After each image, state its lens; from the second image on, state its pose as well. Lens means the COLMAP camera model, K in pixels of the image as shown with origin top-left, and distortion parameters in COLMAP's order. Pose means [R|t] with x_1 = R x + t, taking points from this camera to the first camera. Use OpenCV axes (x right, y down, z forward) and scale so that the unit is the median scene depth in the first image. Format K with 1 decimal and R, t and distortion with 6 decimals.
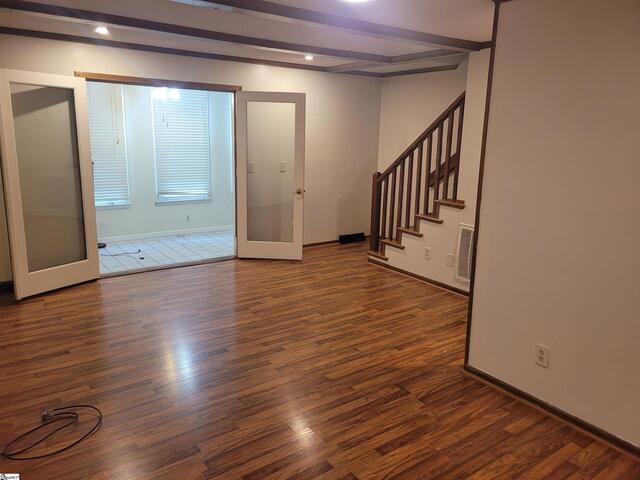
lens RADIAL K [[481.6, 0, 318.1], [0, 481.6, 227.0], [0, 0, 1]] dist [0.024448, -0.005935]
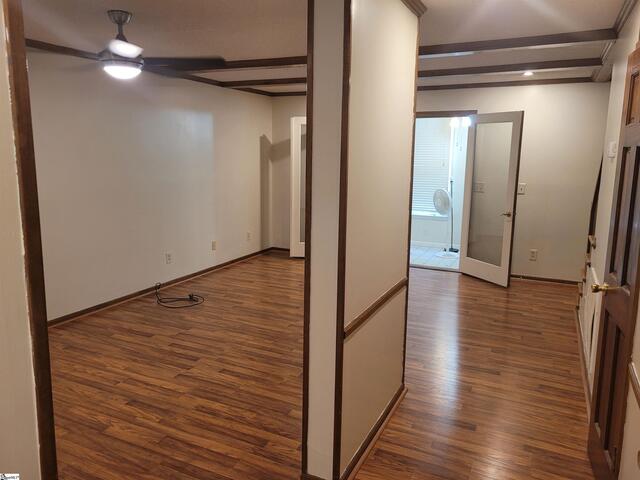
lens RADIAL K [[481.6, 0, 318.1], [0, 481.6, 227.0], [0, 0, 1]] dist [0.024448, -0.005935]
pose [[0.479222, 0.121790, -0.869203, 0.711644], [-0.172050, 0.984148, 0.043039, -0.028912], [0.860666, 0.128921, 0.492579, 0.243385]]
